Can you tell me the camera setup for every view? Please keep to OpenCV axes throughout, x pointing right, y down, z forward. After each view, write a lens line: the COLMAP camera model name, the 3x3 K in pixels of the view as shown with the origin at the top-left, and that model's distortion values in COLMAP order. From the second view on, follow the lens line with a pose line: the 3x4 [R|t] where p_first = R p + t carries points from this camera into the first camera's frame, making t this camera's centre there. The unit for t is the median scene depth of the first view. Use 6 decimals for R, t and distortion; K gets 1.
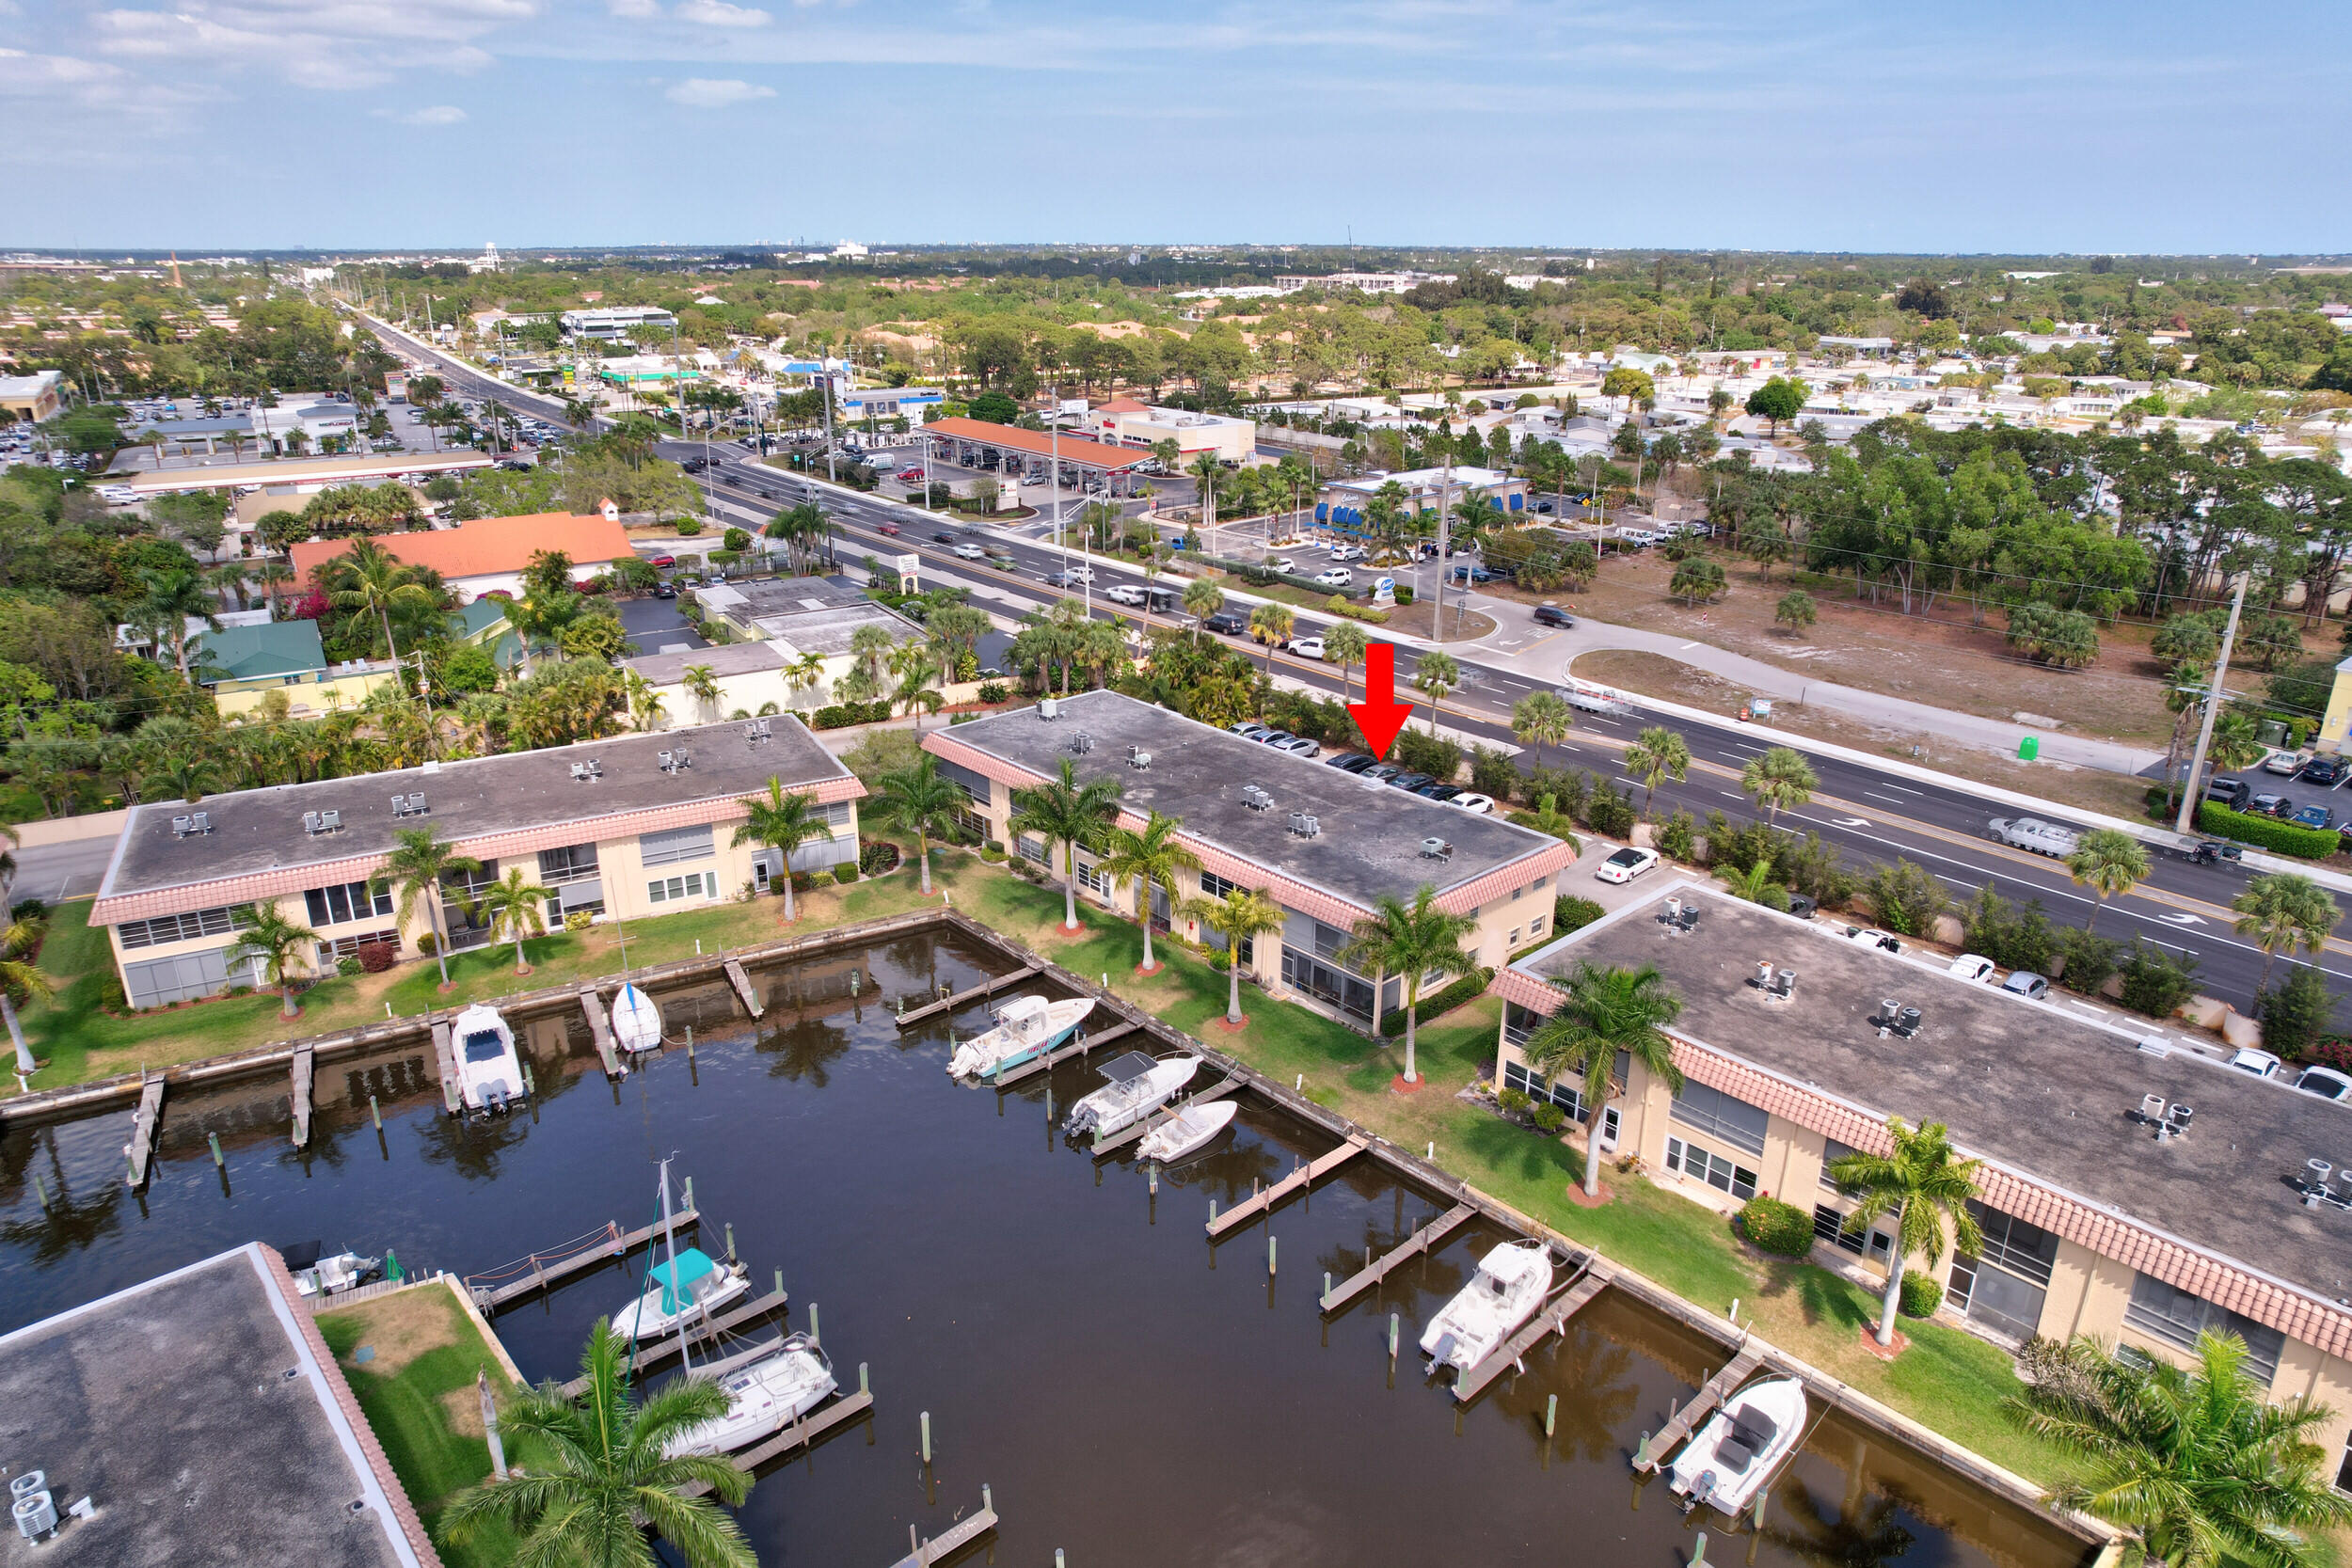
lens RADIAL K [[1500.3, 0, 1184.2], [0, 1500.3, 792.7], [0, 0, 1]] dist [-0.083690, 0.069779]
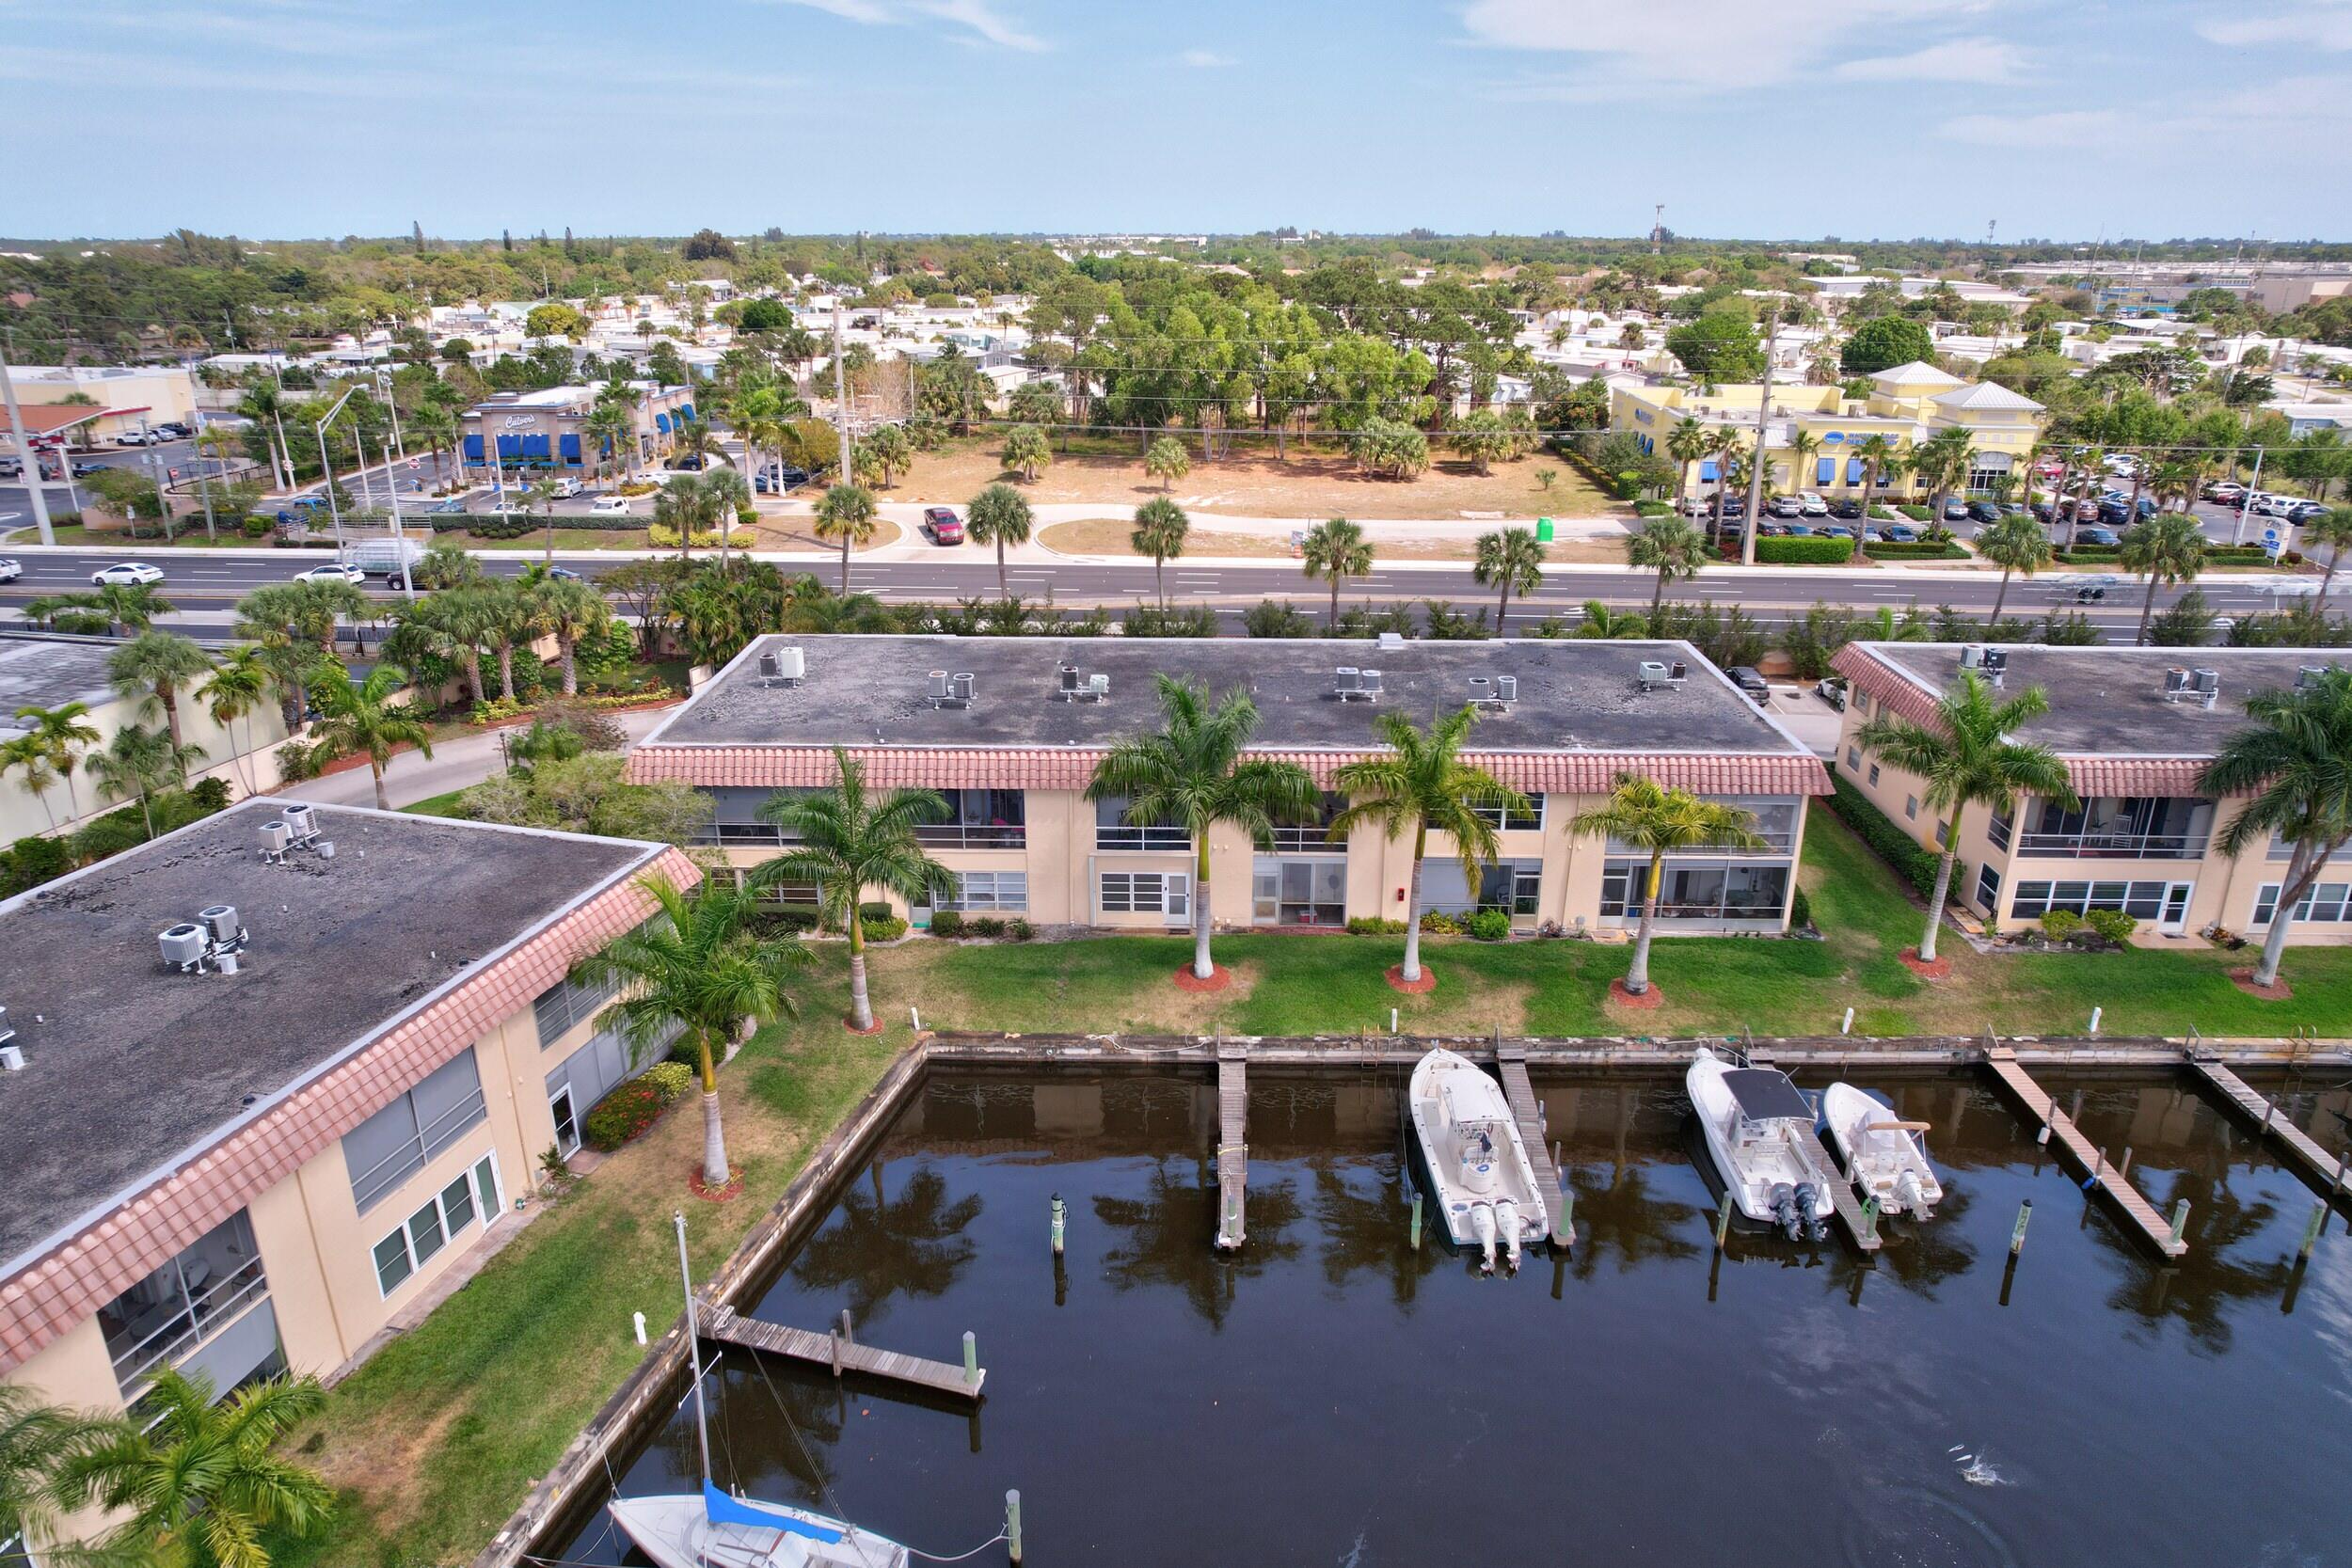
lens RADIAL K [[1500.3, 0, 1184.2], [0, 1500.3, 792.7], [0, 0, 1]] dist [-0.083690, 0.069779]
pose [[0.689300, -0.255924, 0.677767, -0.489989], [0.251679, 0.961852, 0.107233, -0.042630], [-0.679356, 0.096664, 0.727415, 0.645392]]
